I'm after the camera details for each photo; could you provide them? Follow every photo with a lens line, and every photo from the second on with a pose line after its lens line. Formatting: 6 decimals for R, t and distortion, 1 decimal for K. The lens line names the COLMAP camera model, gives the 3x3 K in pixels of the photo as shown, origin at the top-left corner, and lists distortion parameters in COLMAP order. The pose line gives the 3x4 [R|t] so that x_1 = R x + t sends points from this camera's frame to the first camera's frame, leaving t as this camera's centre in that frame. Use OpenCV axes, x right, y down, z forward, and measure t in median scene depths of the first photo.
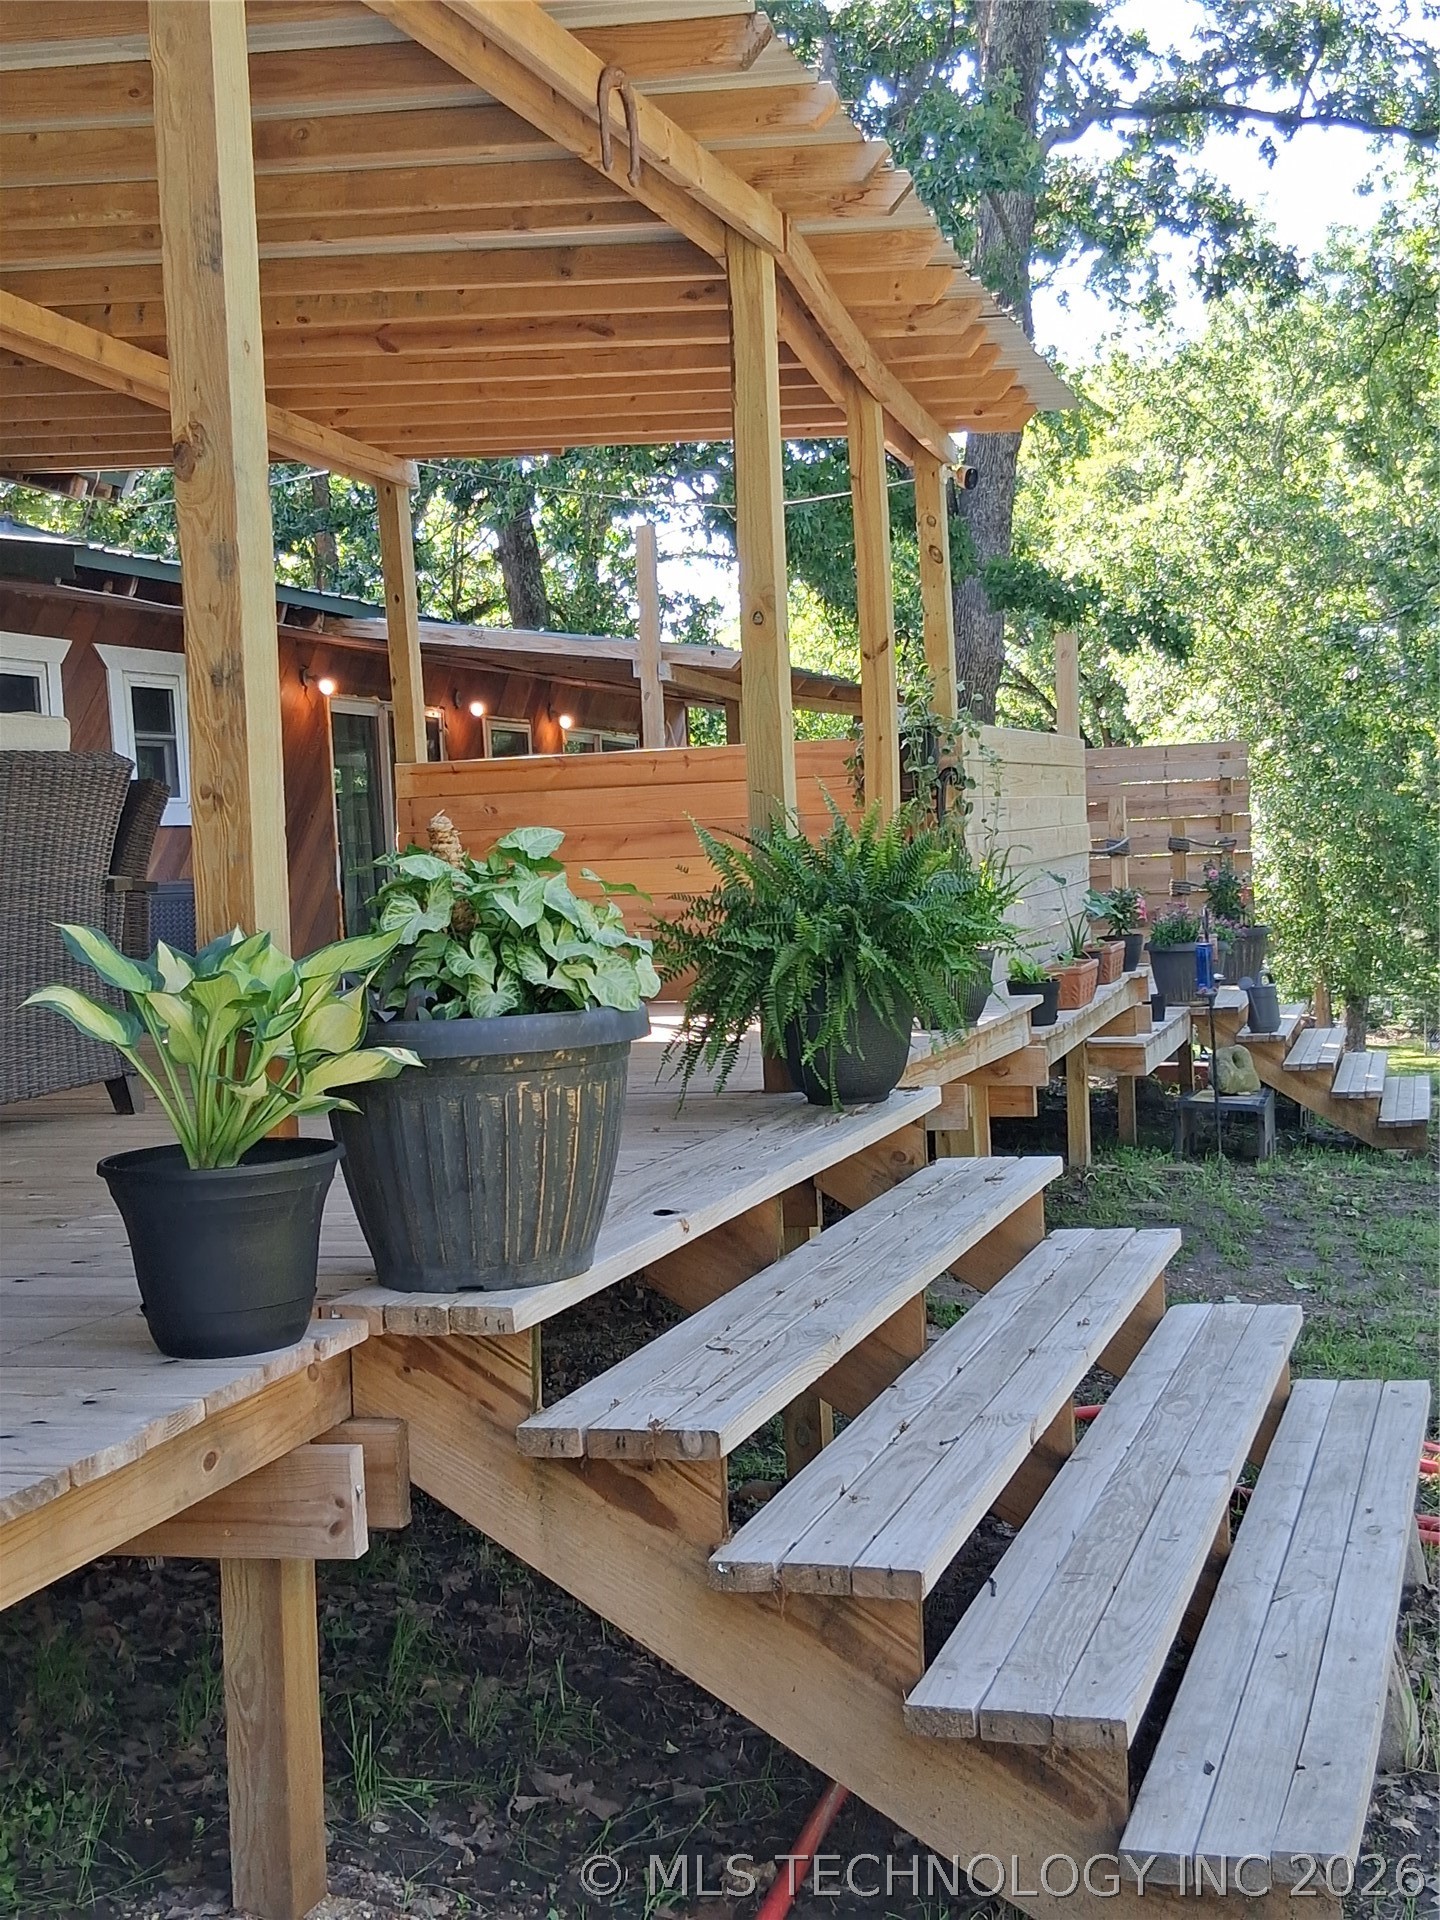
lens RADIAL K [[2259.9, 0, 720.0], [0, 2259.9, 960.0], [0, 0, 1]] dist [0.027634, 0.011796]
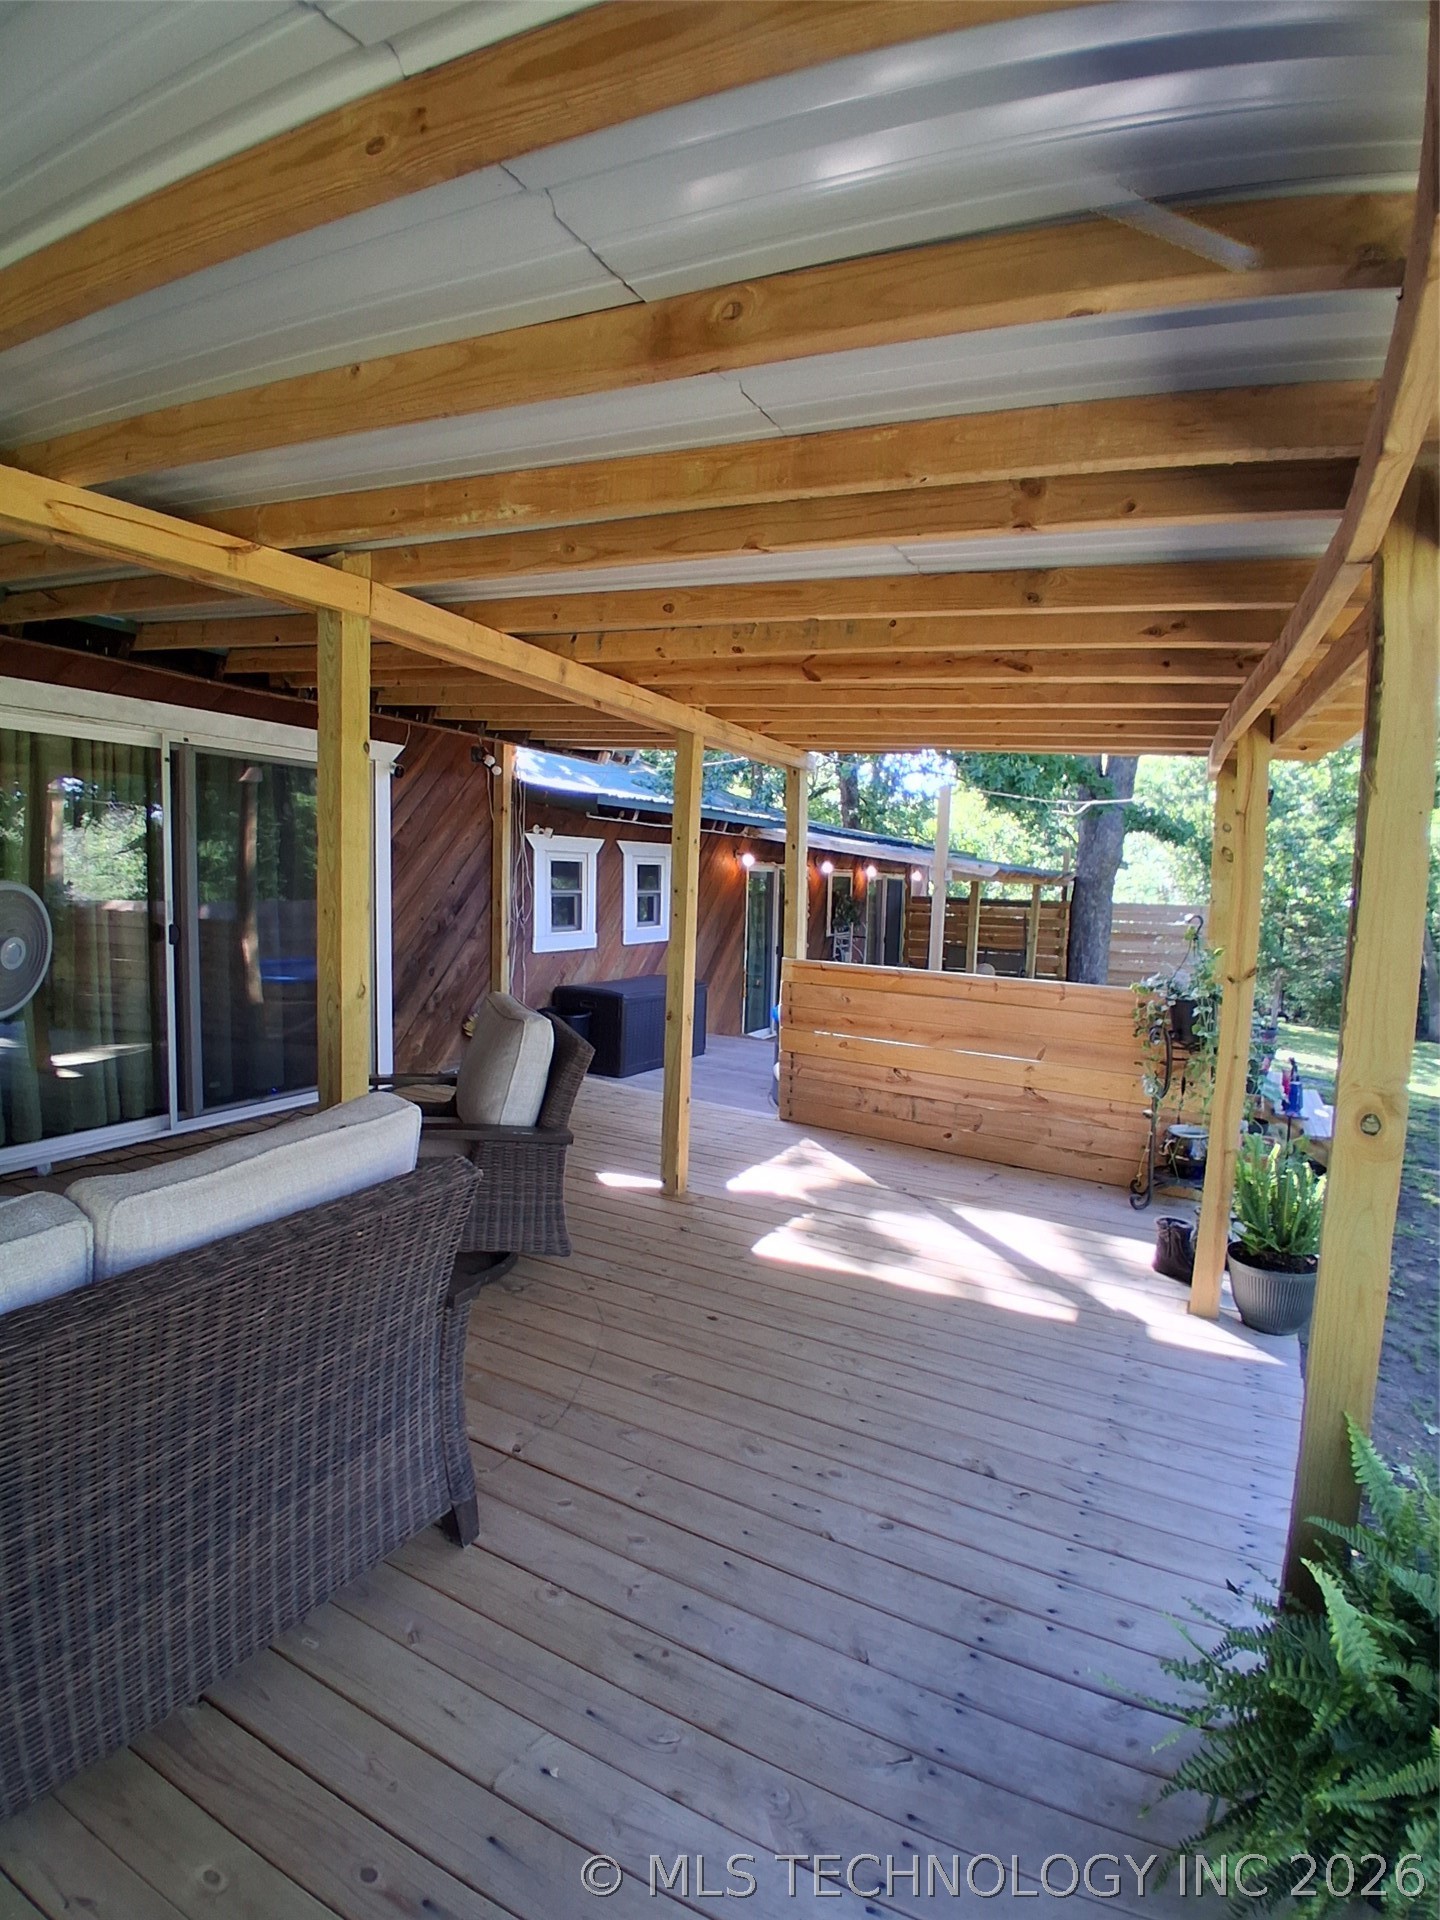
lens RADIAL K [[955.1, 0, 707.9], [0, 955.1, 961.5], [0, 0, 1]] dist [0.001209, -0.048917]
pose [[0.974425, 0.089337, -0.206190, -0.084434], [-0.083277, 0.995805, 0.037901, -0.139948], [0.208711, -0.019761, 0.977778, 0.510495]]
